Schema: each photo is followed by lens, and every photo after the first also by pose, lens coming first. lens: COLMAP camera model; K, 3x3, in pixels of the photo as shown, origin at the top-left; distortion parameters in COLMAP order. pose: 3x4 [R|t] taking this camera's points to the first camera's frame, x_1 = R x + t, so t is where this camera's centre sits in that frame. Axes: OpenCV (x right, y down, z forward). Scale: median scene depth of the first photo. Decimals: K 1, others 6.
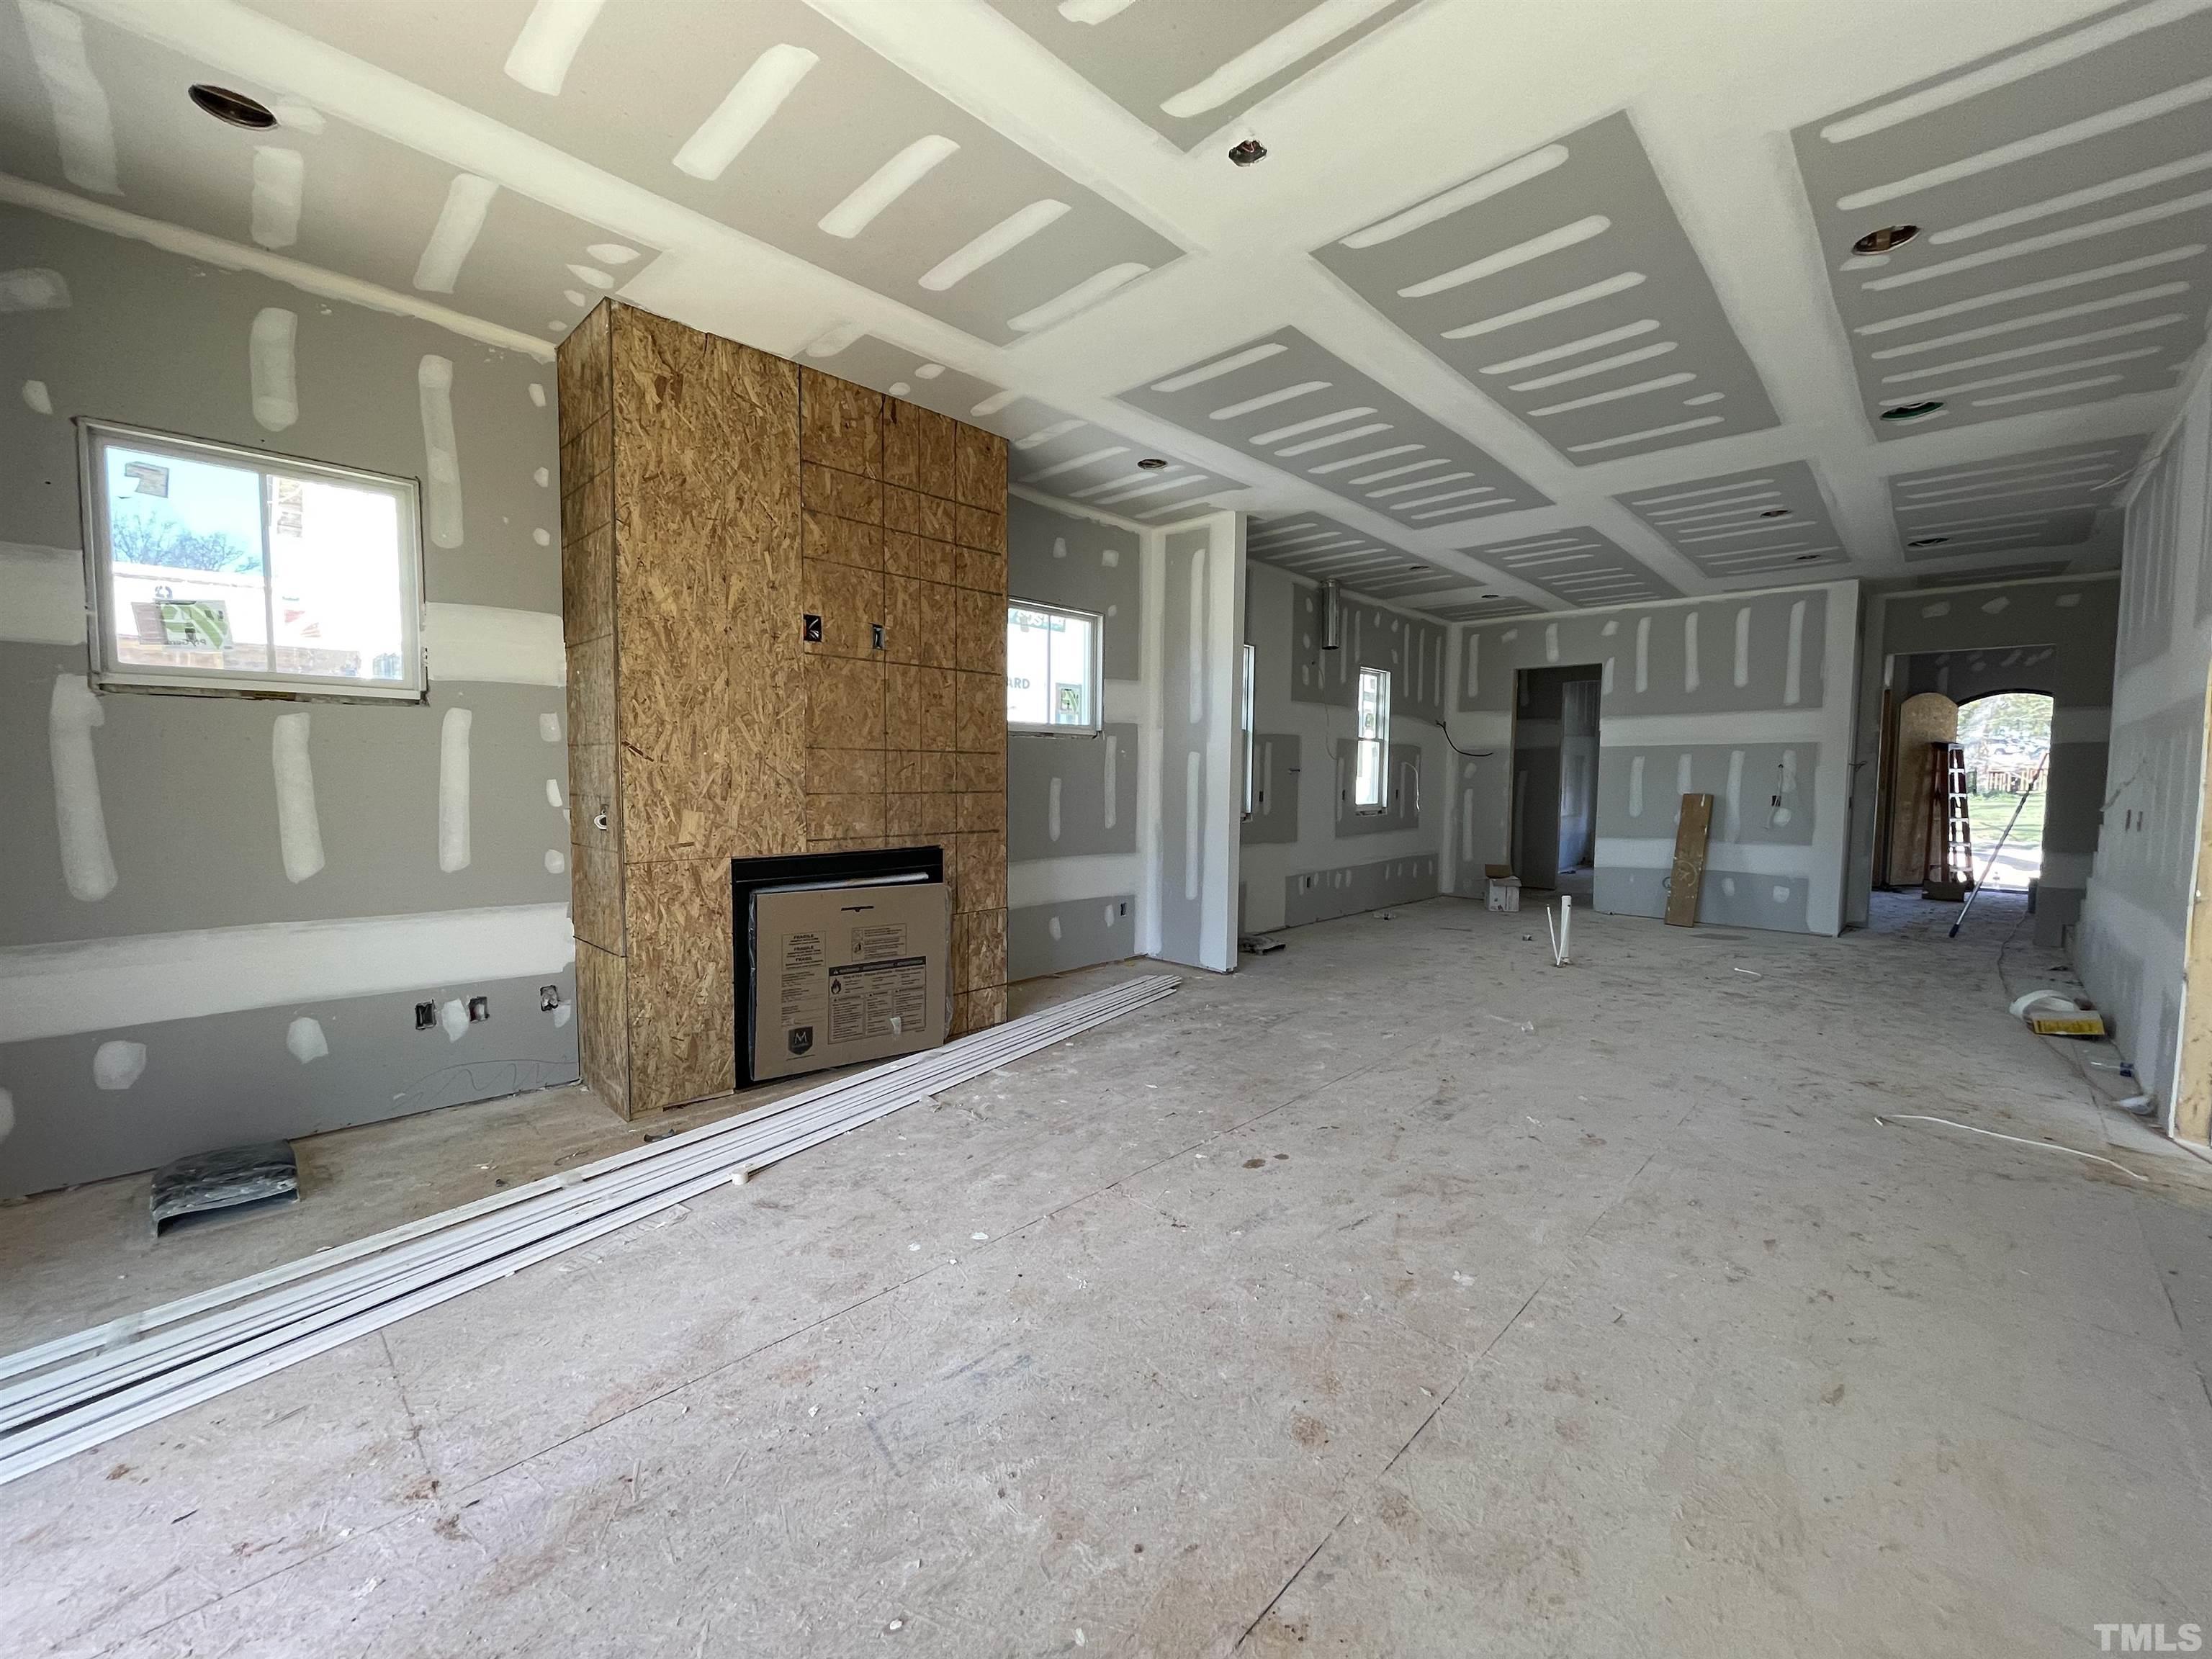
lens RADIAL K [[894.3, 0, 1095.1], [0, 894.3, 827.2], [0, 0, 1]] dist [-0.000936, -0.000146]
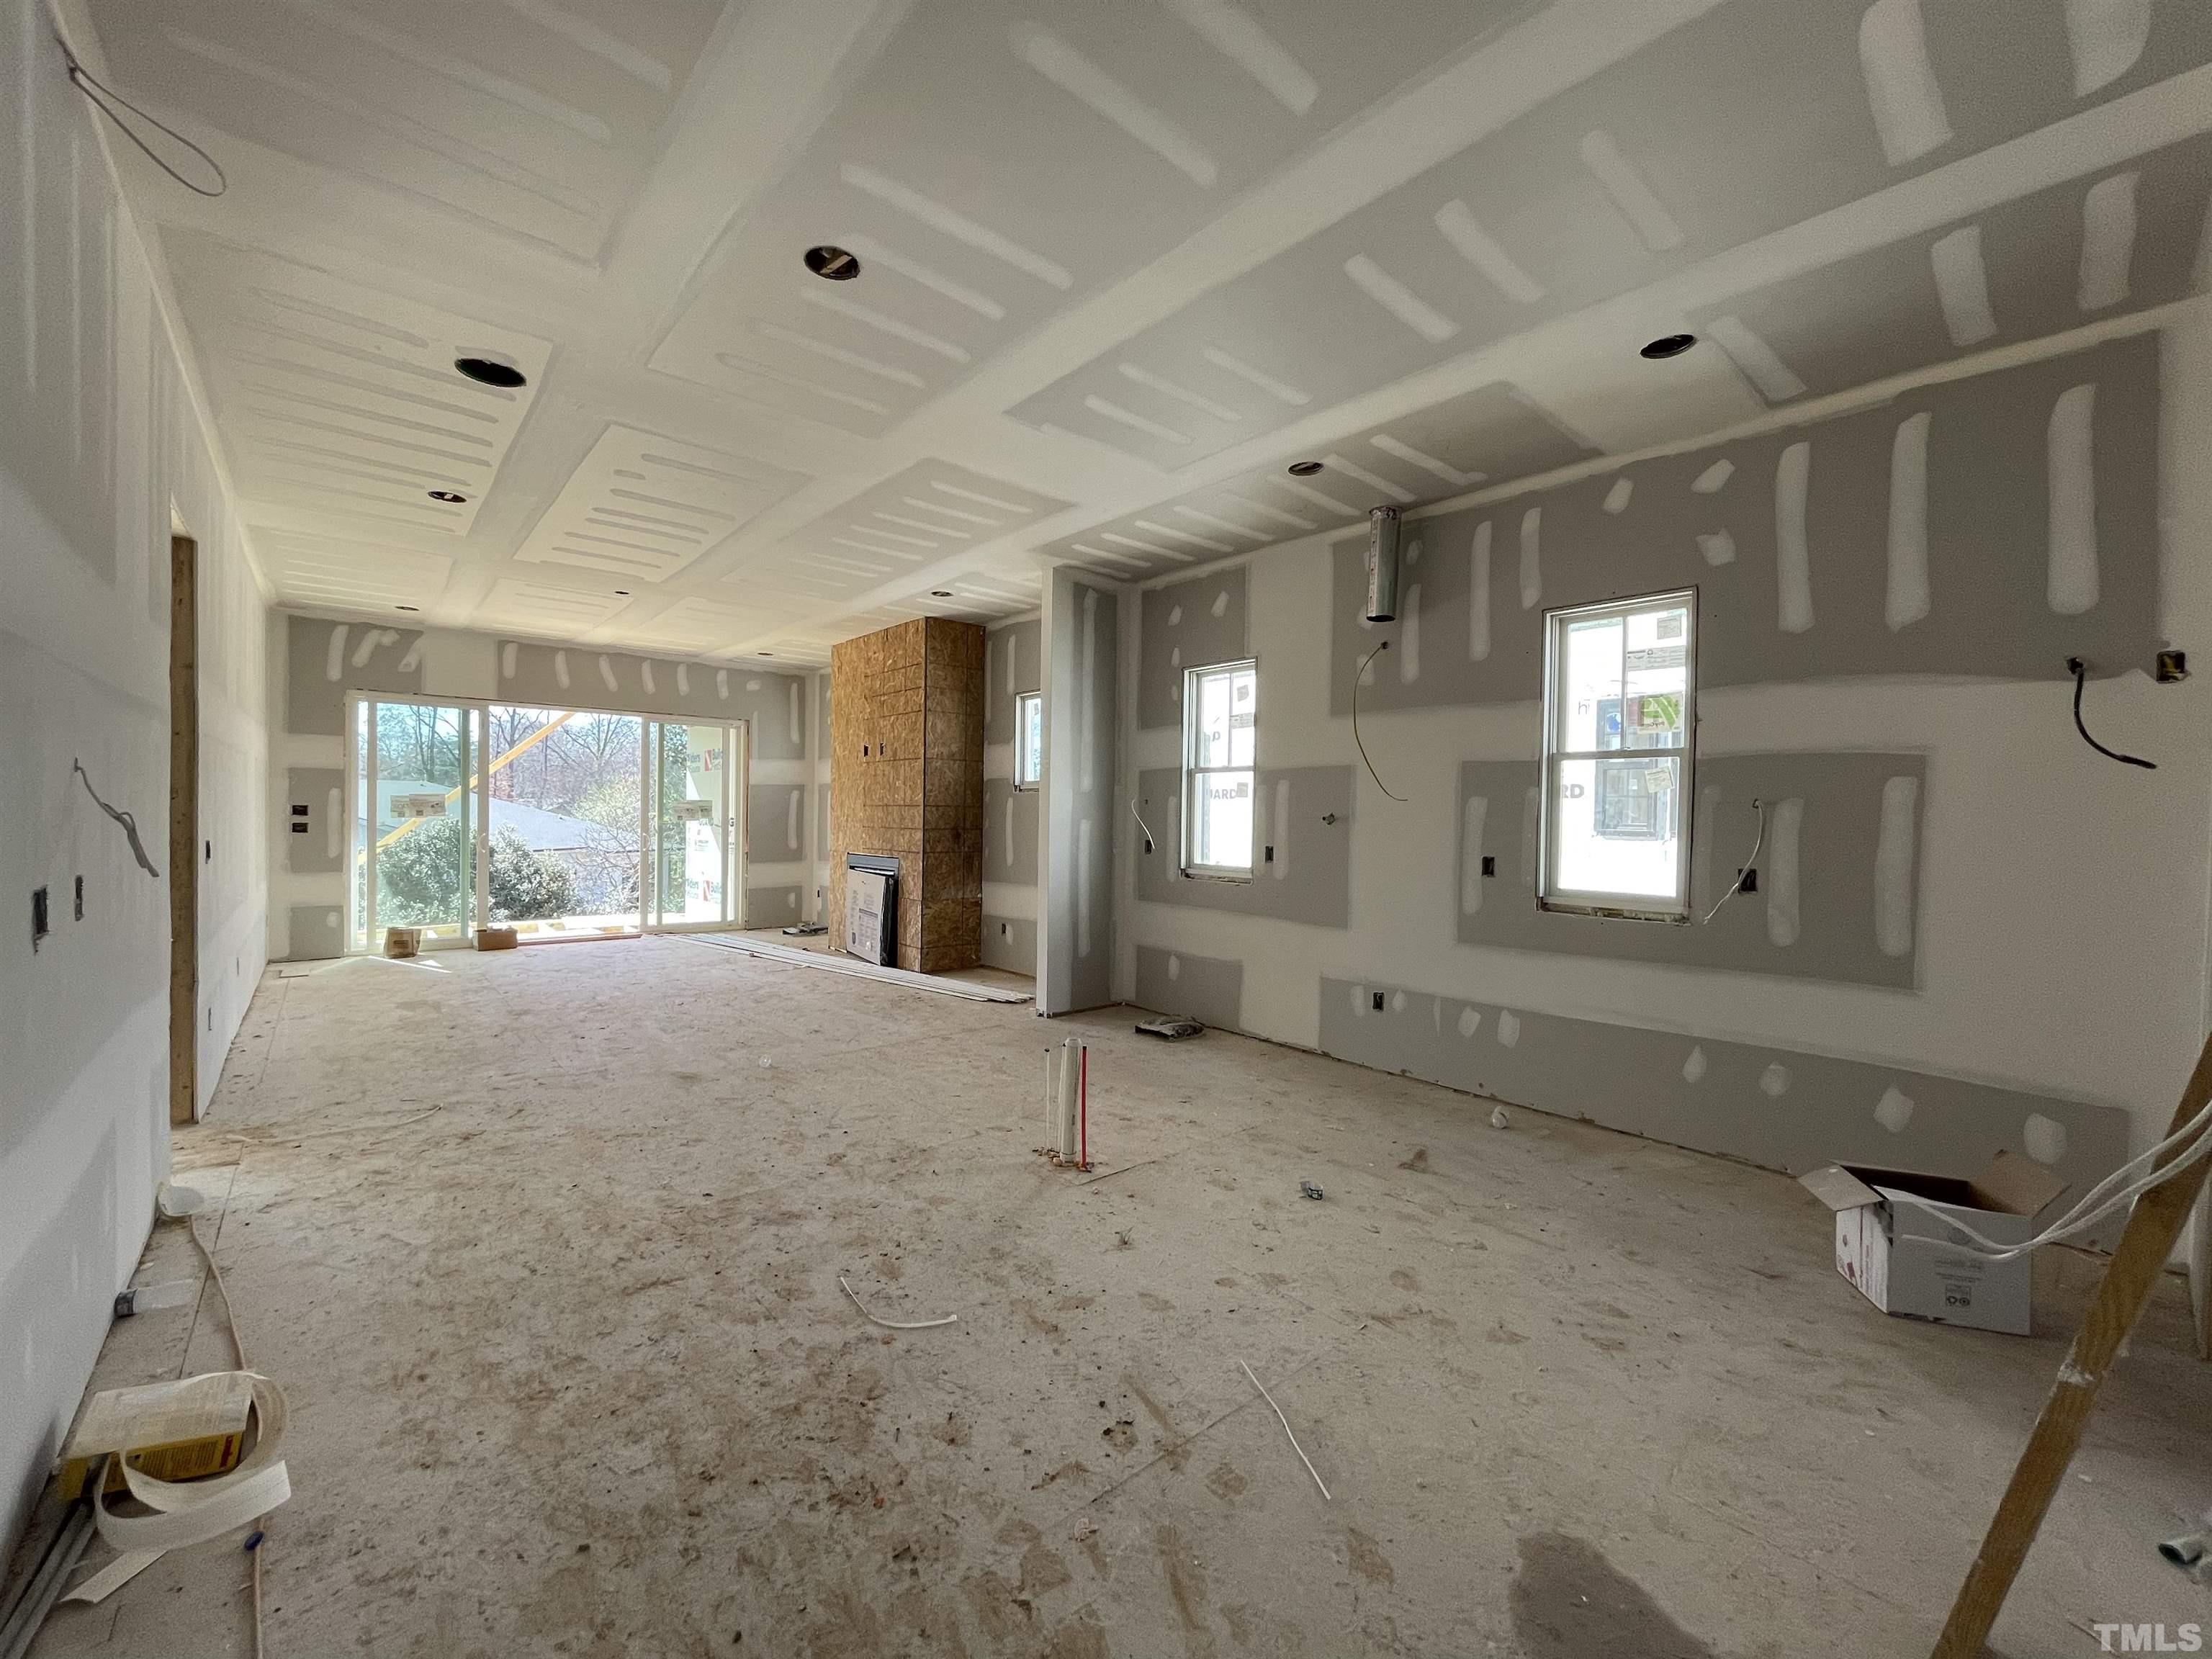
lens RADIAL K [[894.3, 0, 1095.1], [0, 894.3, 822.9], [0, 0, 1]] dist [-0.000936, -0.000146]
pose [[-0.094054, -0.010801, -0.995509, 1.011357], [-0.082000, 0.996628, -0.003066, -0.049901], [0.992184, 0.081343, -0.094622, 0.996680]]
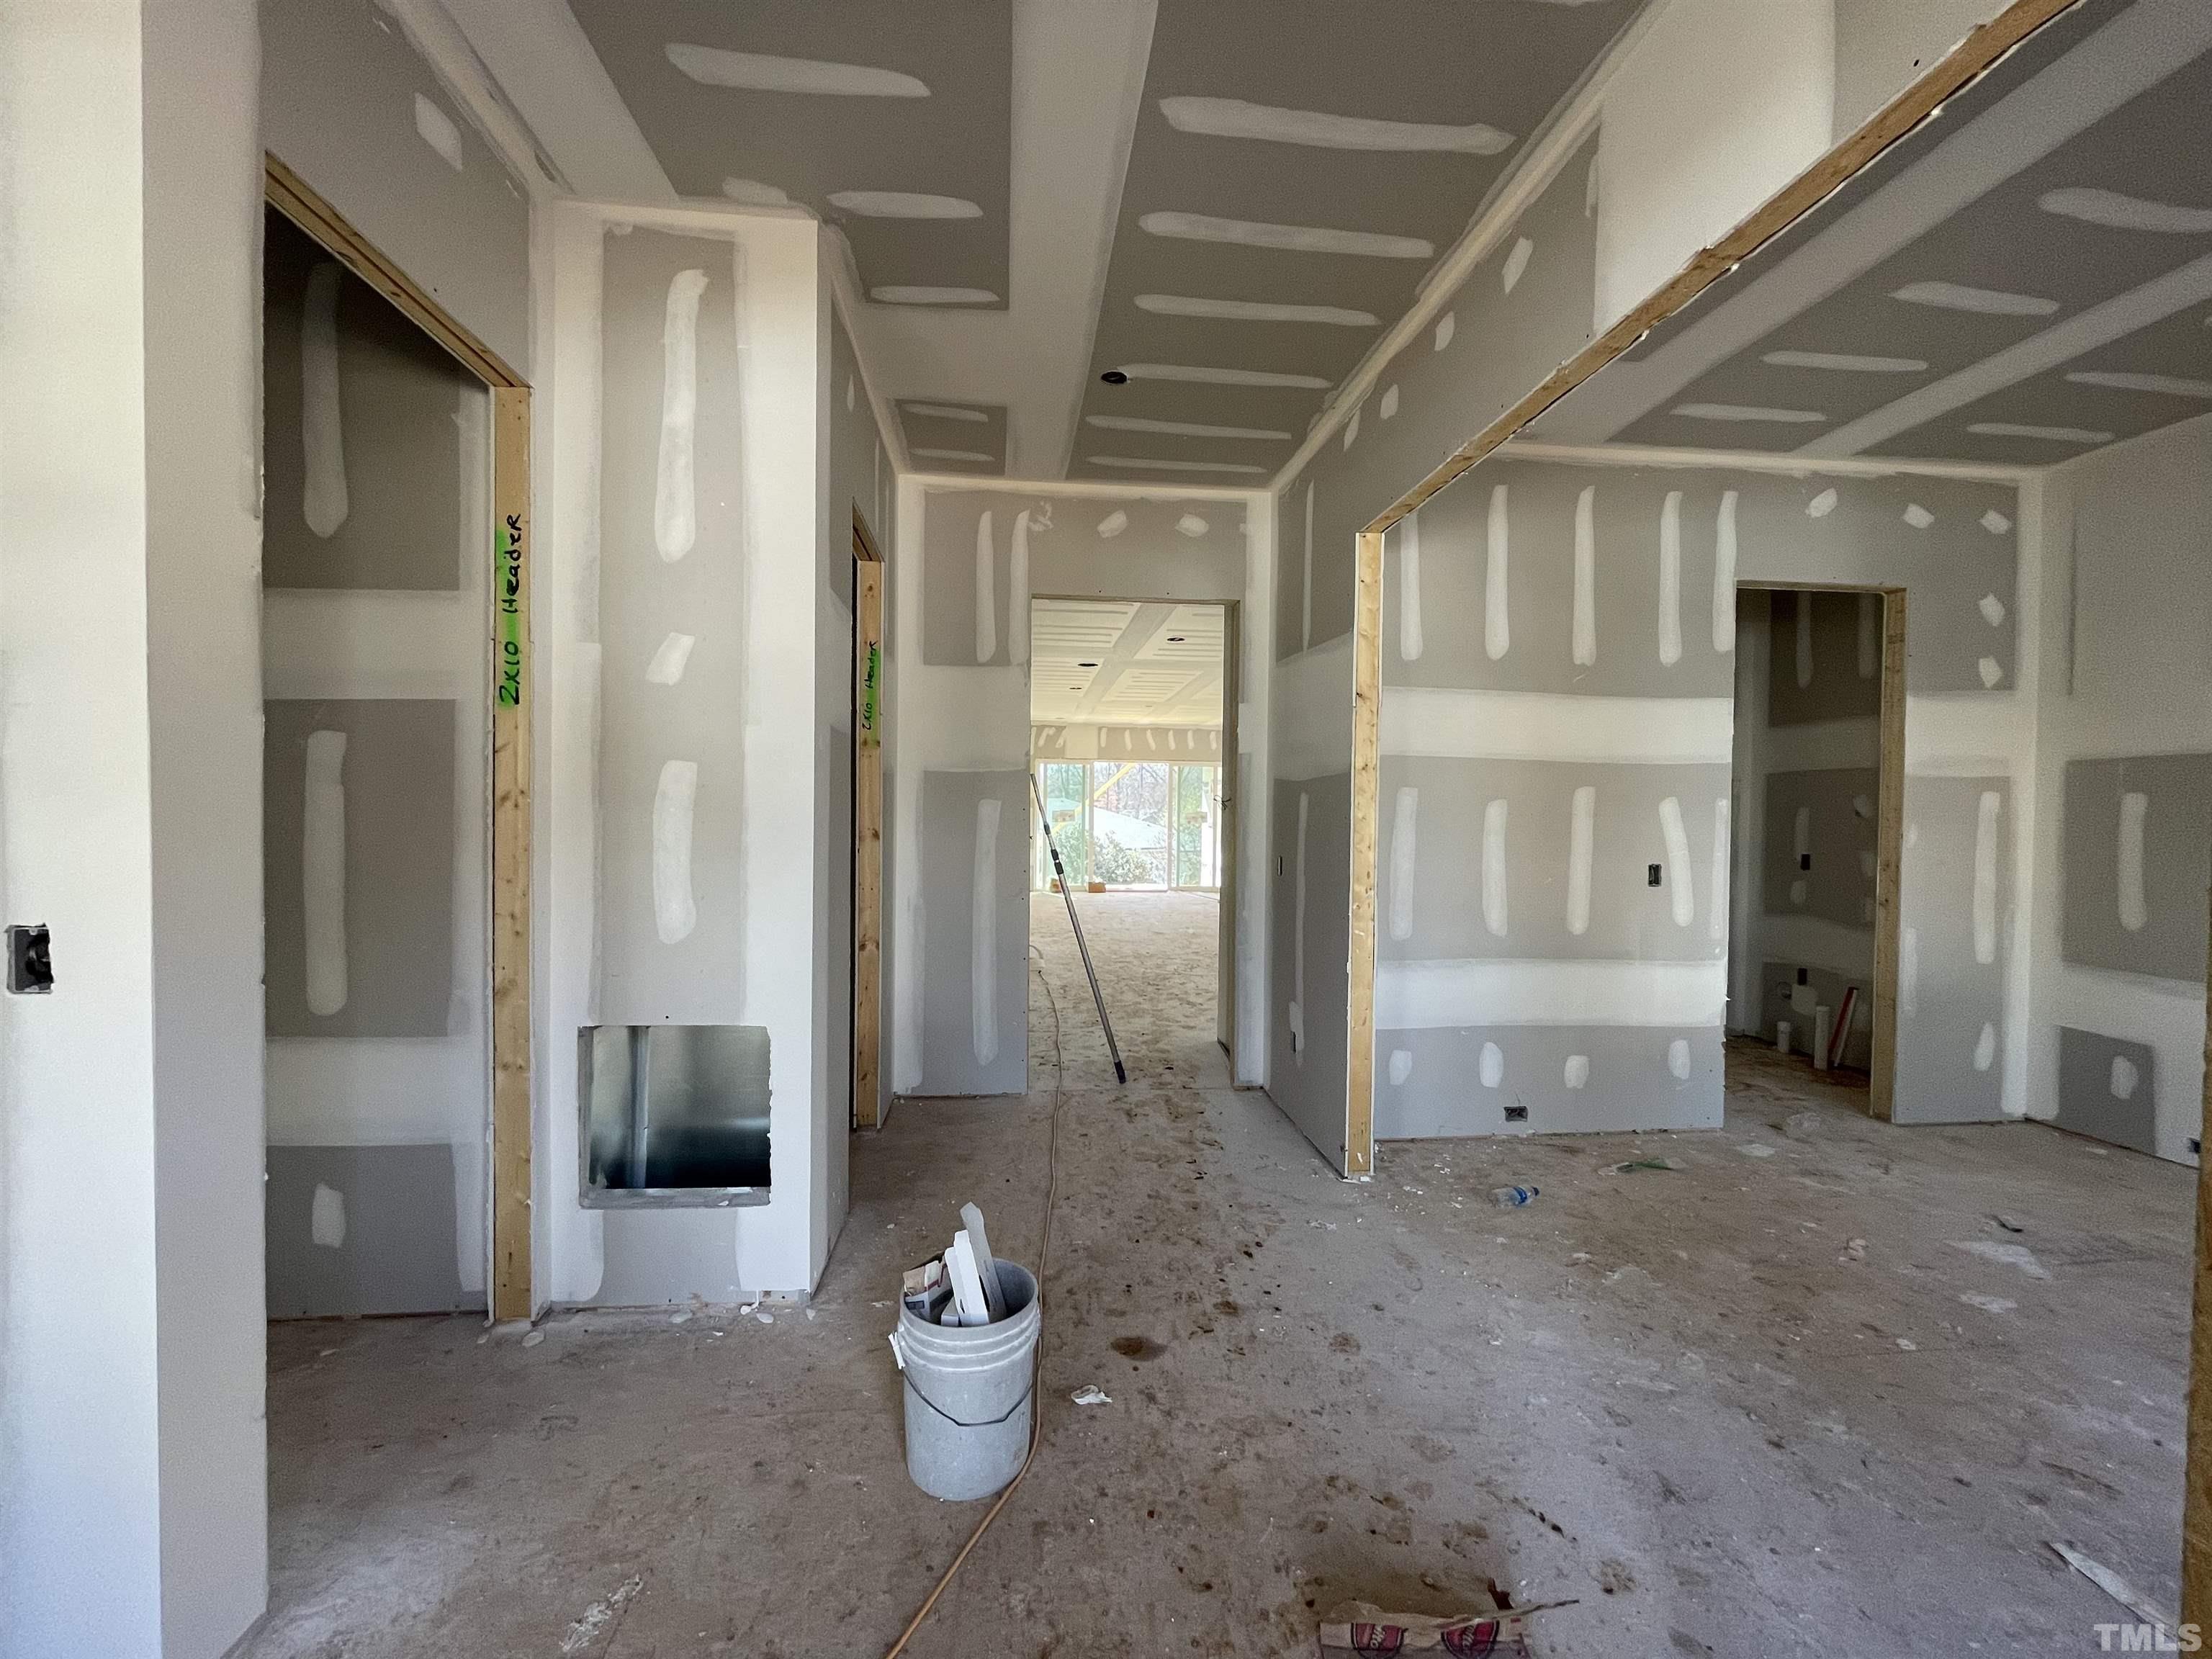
lens RADIAL K [[894.3, 0, 1102.4], [0, 894.3, 825.6], [0, 0, 1]] dist [-0.000936, -0.000146]
pose [[-0.642269, -0.005027, -0.766463, 1.663363], [-0.073703, 0.995750, 0.055230, -0.118588], [0.762927, 0.091963, -0.639910, 1.585374]]
